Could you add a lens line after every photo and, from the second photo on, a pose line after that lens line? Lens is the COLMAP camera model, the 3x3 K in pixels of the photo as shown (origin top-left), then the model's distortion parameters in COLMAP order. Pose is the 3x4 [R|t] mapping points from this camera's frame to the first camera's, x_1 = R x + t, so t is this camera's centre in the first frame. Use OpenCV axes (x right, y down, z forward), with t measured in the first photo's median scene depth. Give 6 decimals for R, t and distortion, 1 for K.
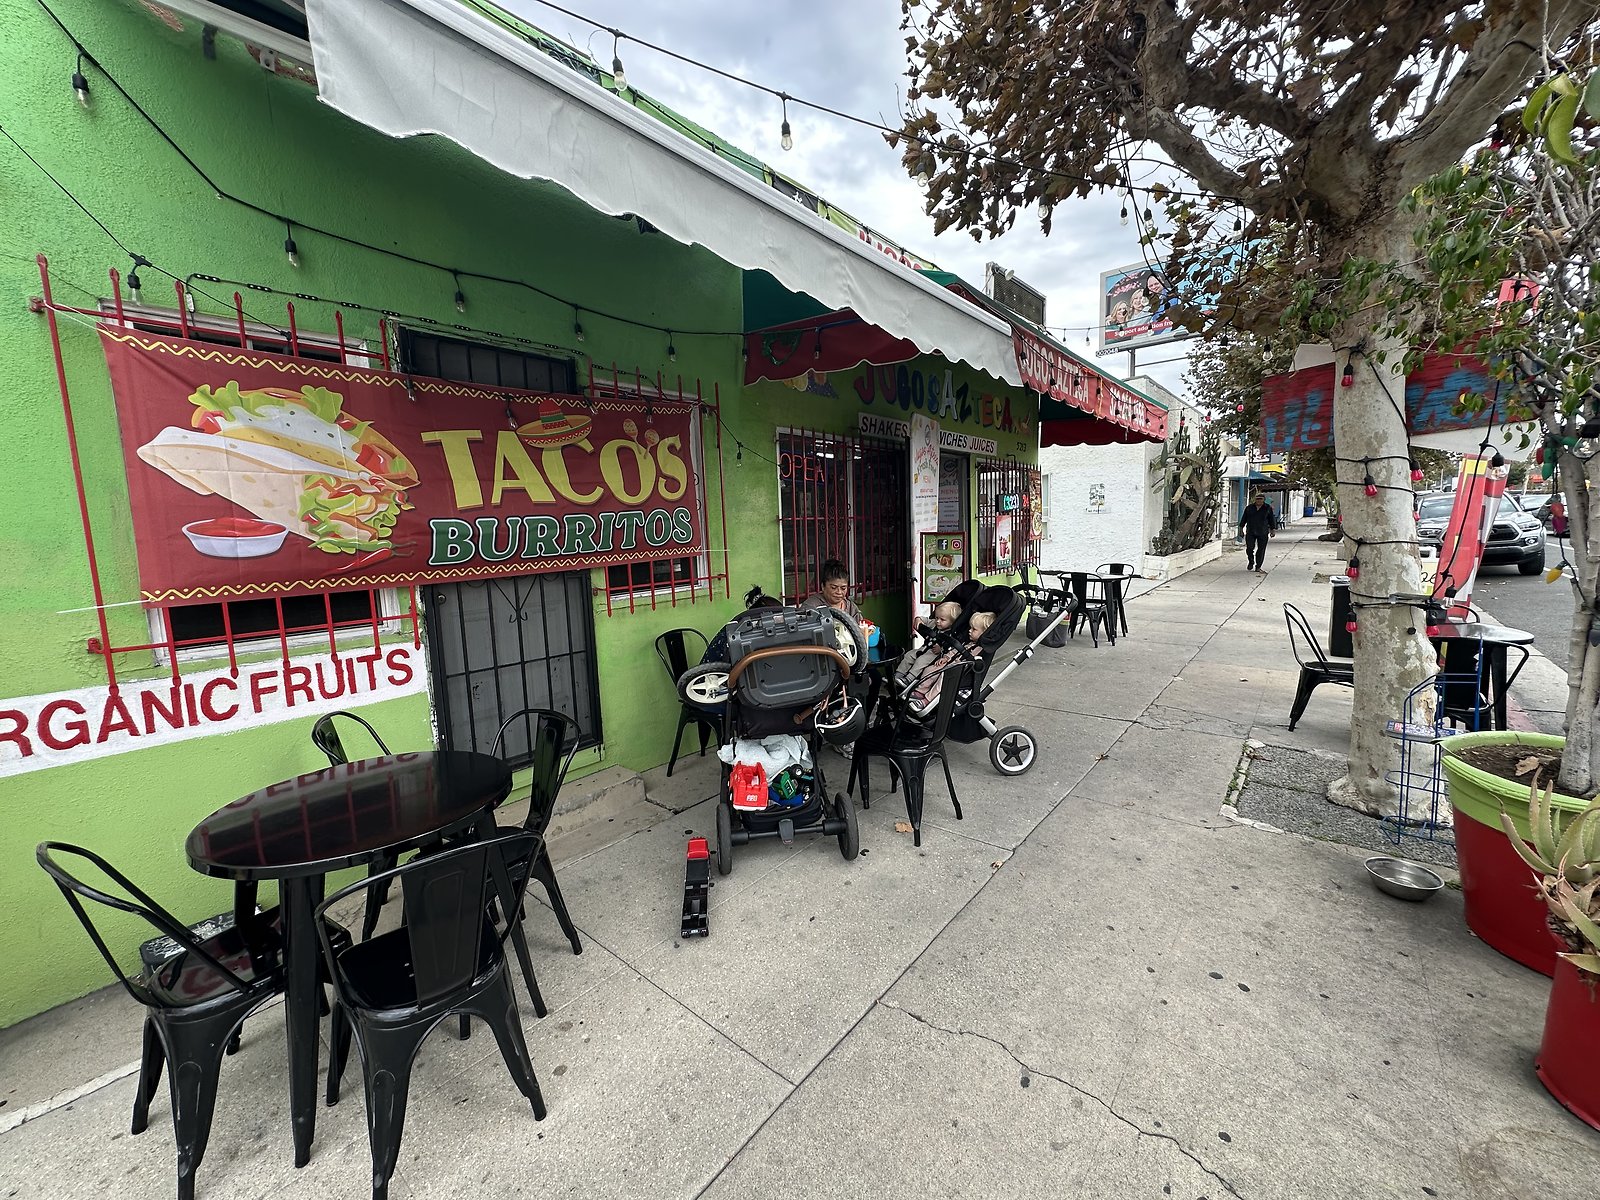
lens RADIAL K [[640.8, 0, 797.5], [0, 640.8, 596.9], [0, 0, 1]] dist [-0.003847, 0.000670]
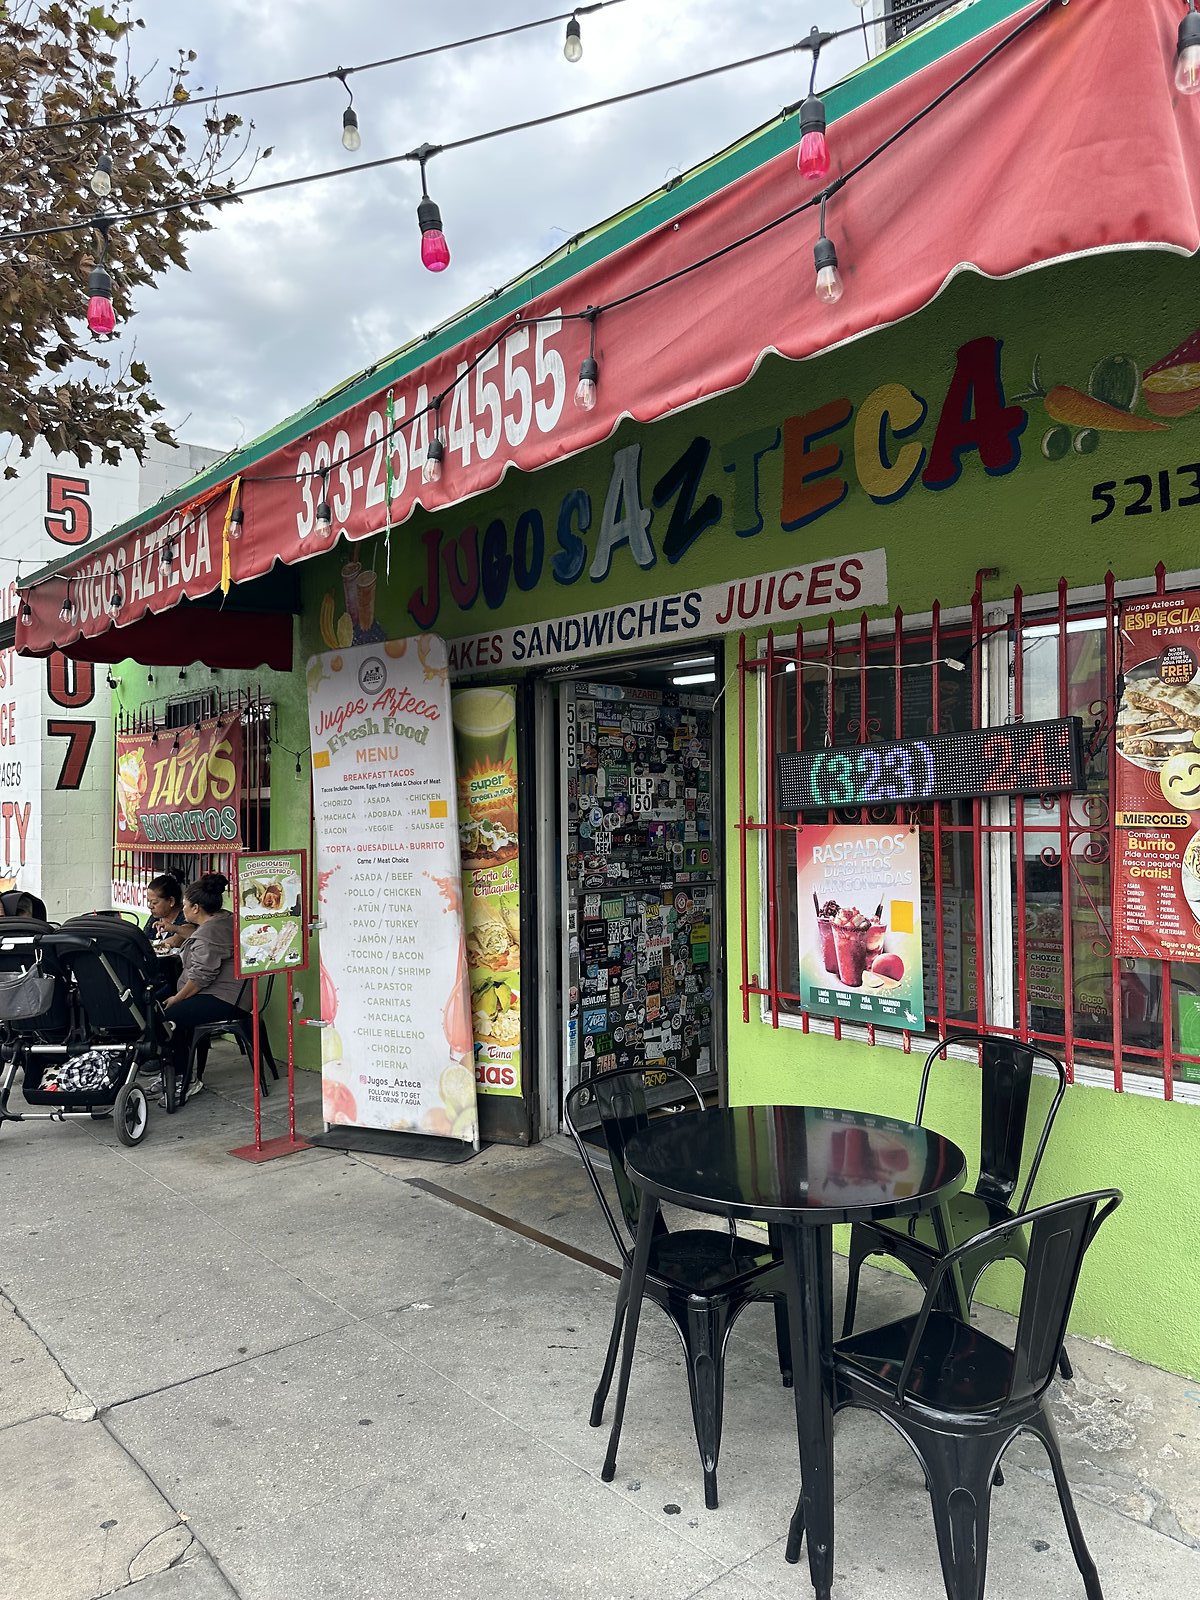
lens RADIAL K [[1127.0, 0, 591.3], [0, 1127.0, 813.6], [0, 0, 1]] dist [0.043076, -0.047383]
pose [[-0.190590, 0.022751, -0.981406, 2.081234], [-0.113201, 0.992553, 0.044994, -0.372556], [0.975121, 0.119671, -0.186595, 2.573459]]
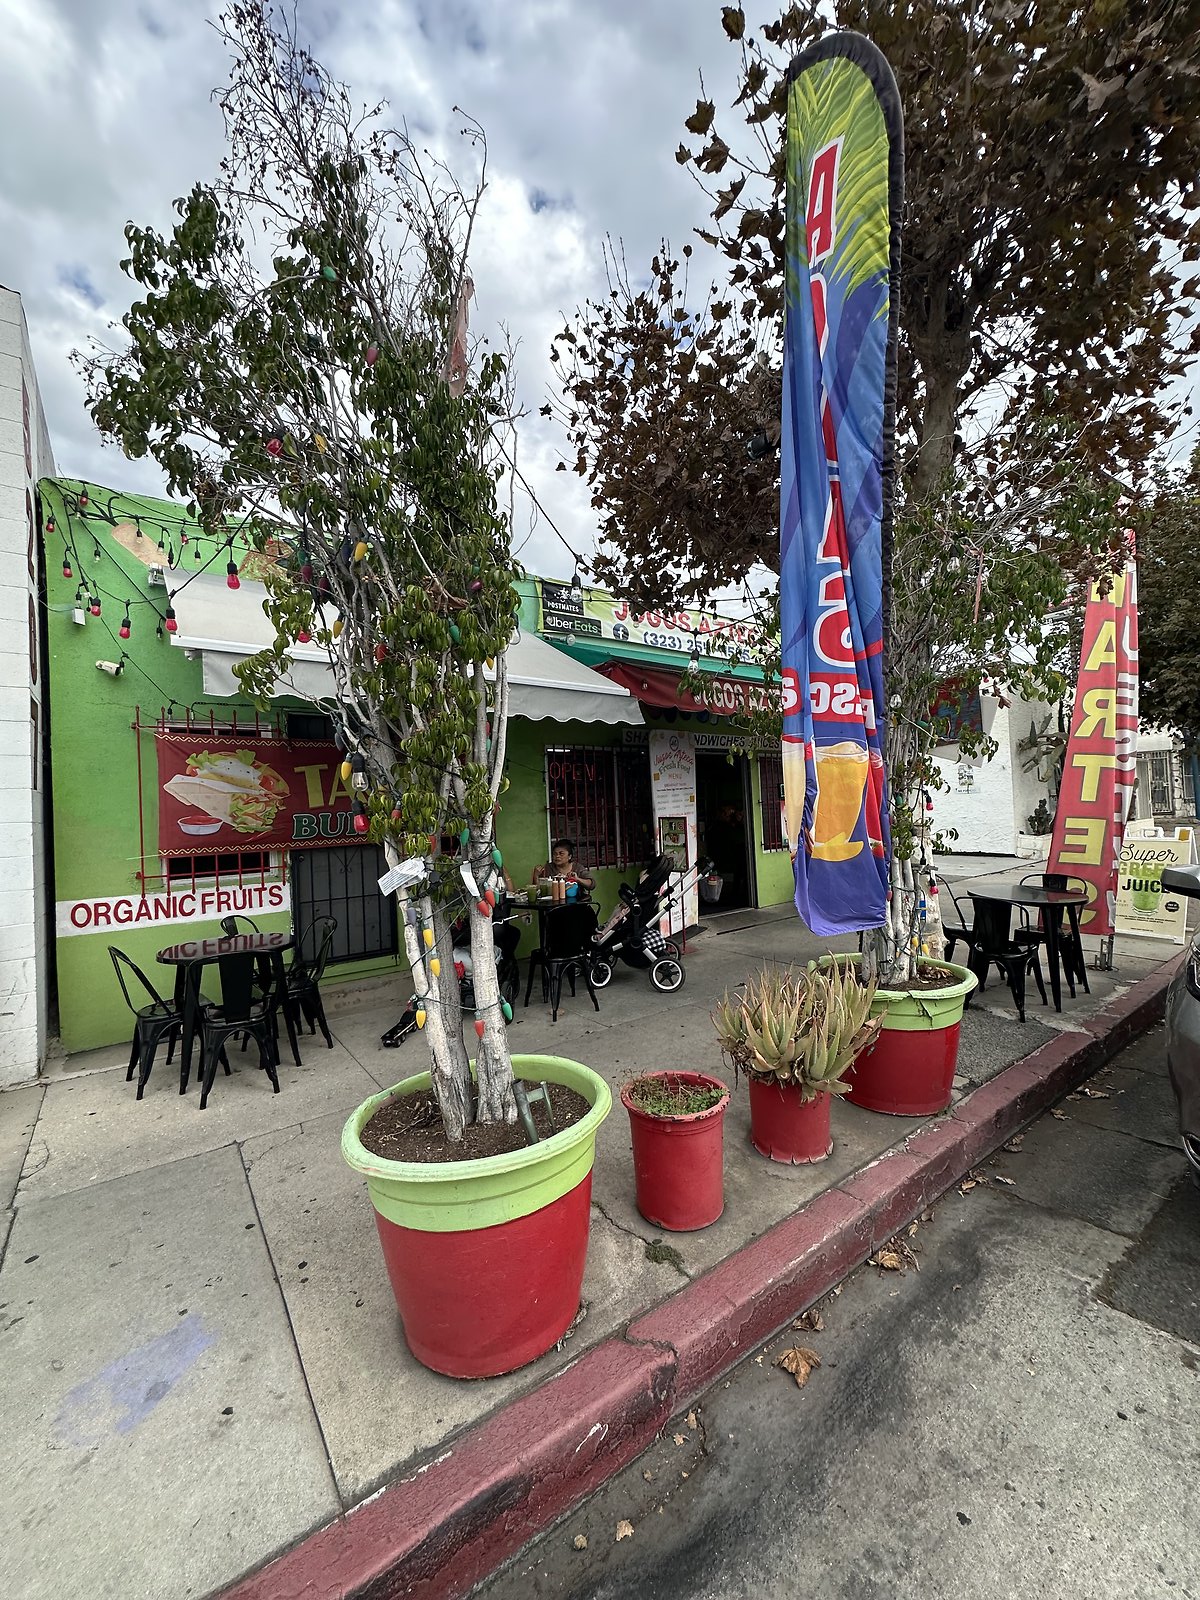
lens RADIAL K [[640.8, 0, 595.6], [0, 640.8, 792.5], [0, 0, 1]] dist [-0.003847, 0.000670]
pose [[0.970530, -0.015792, -0.240461, 0.678611], [-0.015714, 0.991579, -0.128546, 0.038216], [0.240467, 0.128537, 0.962109, -0.548297]]
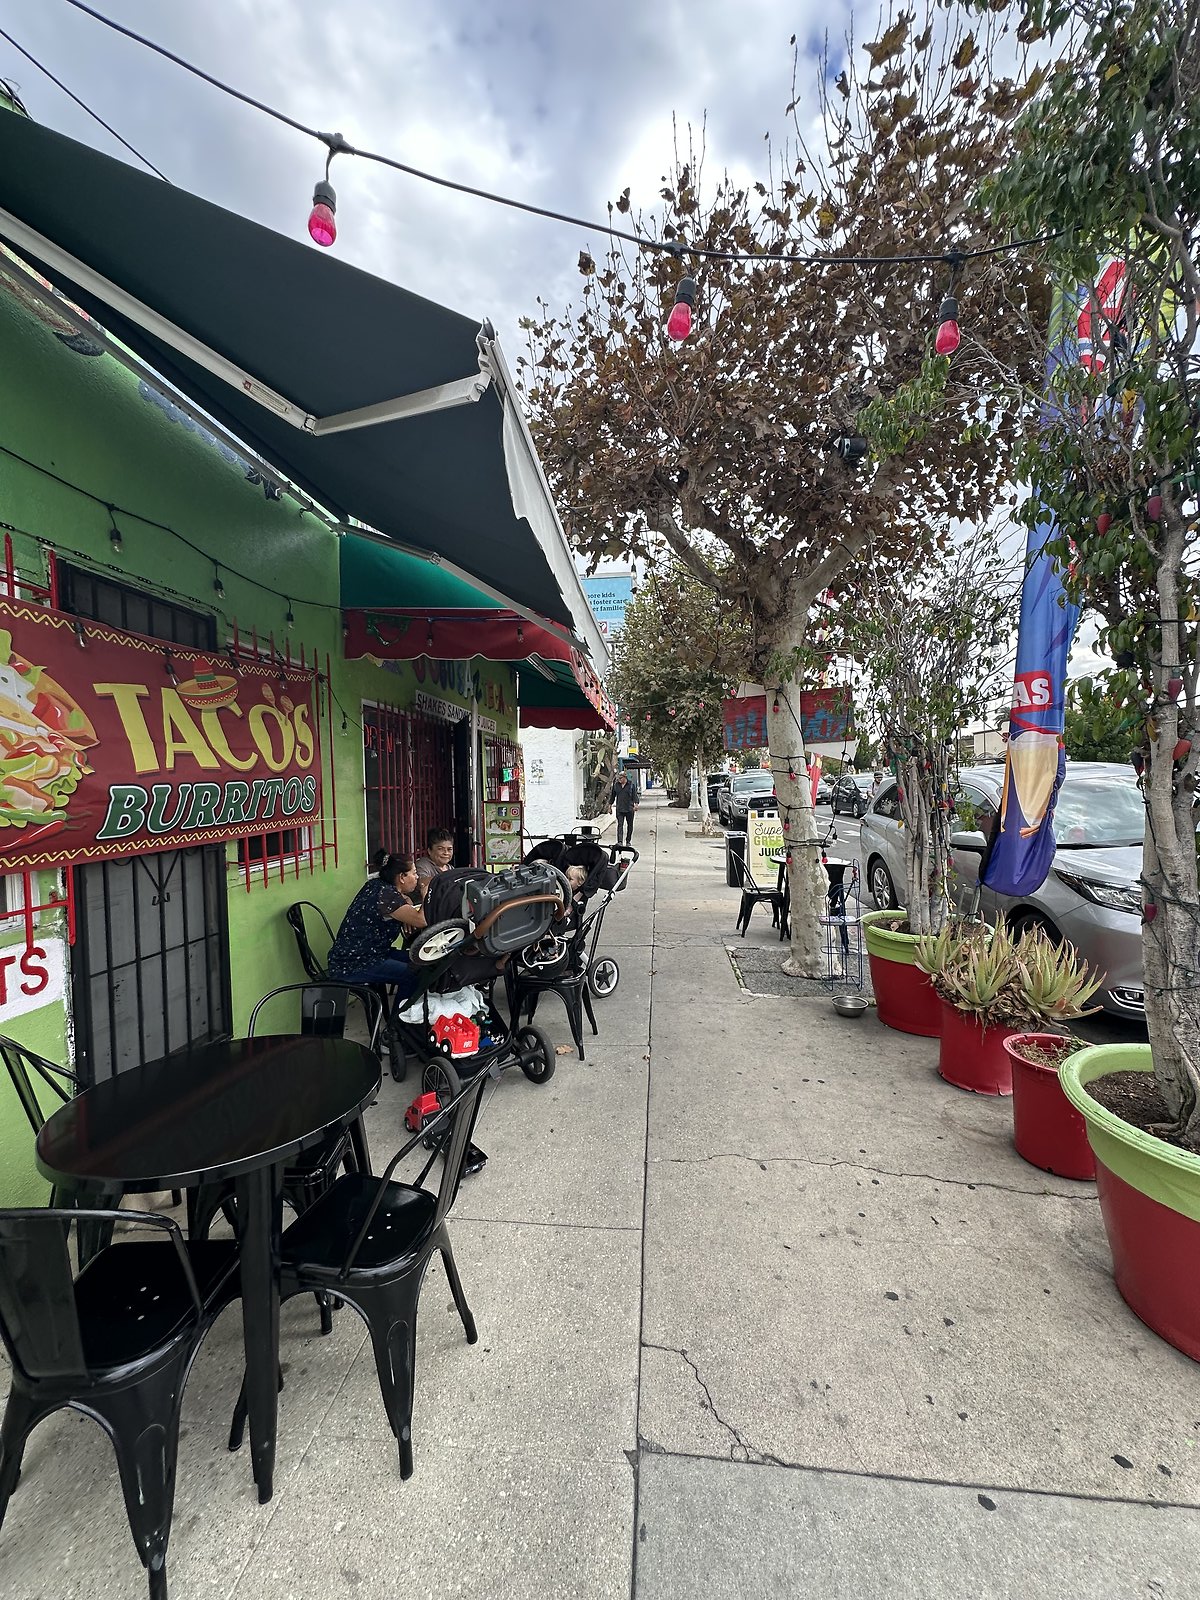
lens RADIAL K [[640.8, 0, 601.2], [0, 640.8, 793.5], [0, 0, 1]] dist [-0.003847, 0.000670]
pose [[0.820493, 0.008233, 0.571598, -0.488181], [0.055509, 0.994024, -0.093998, 0.005162], [-0.568955, 0.108853, 0.815132, -0.060076]]
